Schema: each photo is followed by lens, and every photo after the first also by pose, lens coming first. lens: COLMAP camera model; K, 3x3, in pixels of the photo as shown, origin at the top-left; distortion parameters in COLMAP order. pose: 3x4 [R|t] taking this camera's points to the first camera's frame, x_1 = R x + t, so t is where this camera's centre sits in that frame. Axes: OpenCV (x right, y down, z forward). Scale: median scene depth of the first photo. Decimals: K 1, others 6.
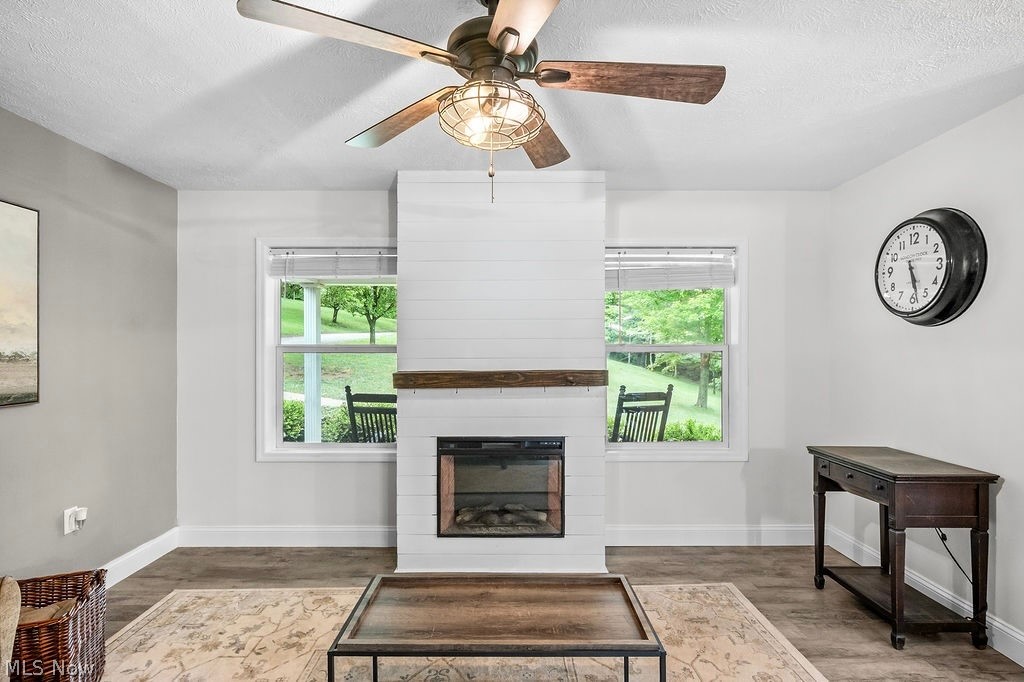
lens RADIAL K [[539.7, 0, 512.0], [0, 539.7, 341.0], [0, 0, 1]] dist [0.000178, 0.000675]
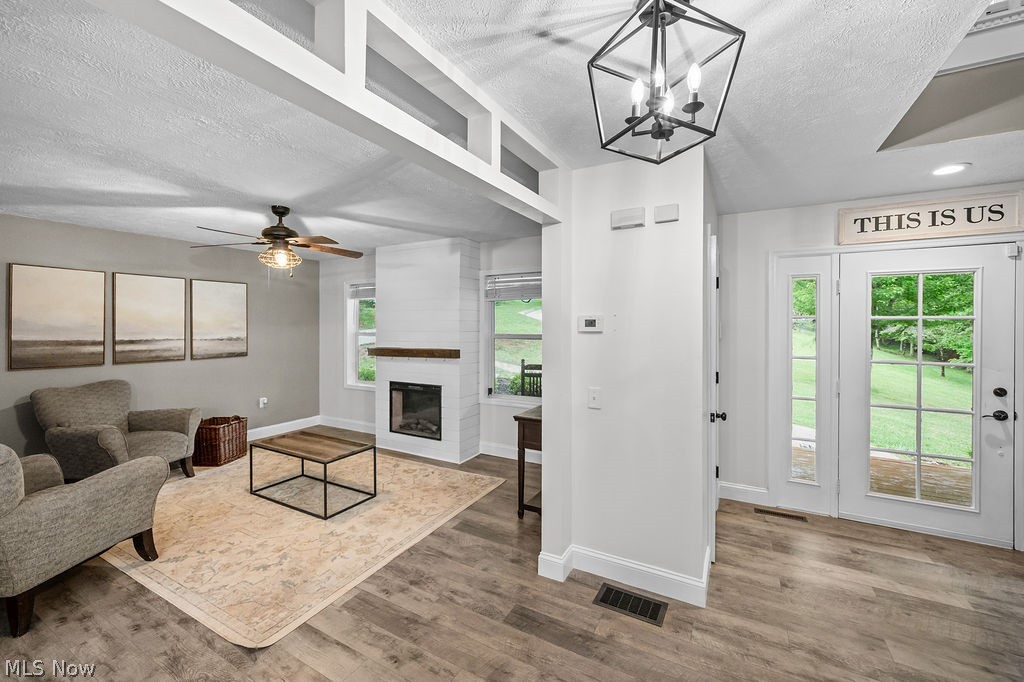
lens RADIAL K [[425.7, 0, 500.9], [0, 425.7, 331.2], [0, 0, 1]] dist [0.000540, 0.000036]
pose [[0.859559, 0.003387, -0.511026, 0.997159], [0.005046, 0.999873, 0.015115, -0.025569], [0.511012, -0.015570, 0.859432, -0.123105]]
